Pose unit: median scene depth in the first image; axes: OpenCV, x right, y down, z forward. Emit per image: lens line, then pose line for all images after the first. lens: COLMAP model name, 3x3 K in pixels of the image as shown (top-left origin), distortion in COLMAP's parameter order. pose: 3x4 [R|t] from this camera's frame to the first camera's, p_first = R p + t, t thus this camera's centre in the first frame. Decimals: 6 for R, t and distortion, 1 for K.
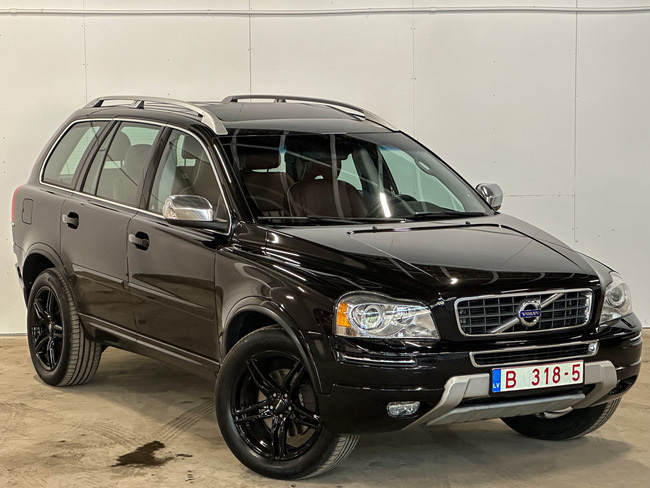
lens RADIAL K [[1692.9, 0, 325.0], [0, 1692.9, 244.0], [0, 0, 1]] dist [-0.011368, -0.170837]
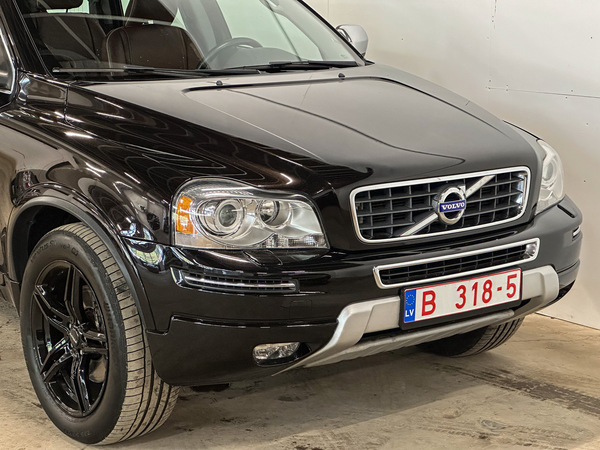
lens RADIAL K [[1327.9, 0, 300.0], [0, 1327.9, 225.0], [0, 0, 1]] dist [-0.005291, -0.164004]
pose [[0.990714, -0.021675, 0.134221, -0.014411], [0.008108, 0.994873, 0.100811, -0.006786], [-0.135718, -0.098787, 0.985810, 0.469853]]
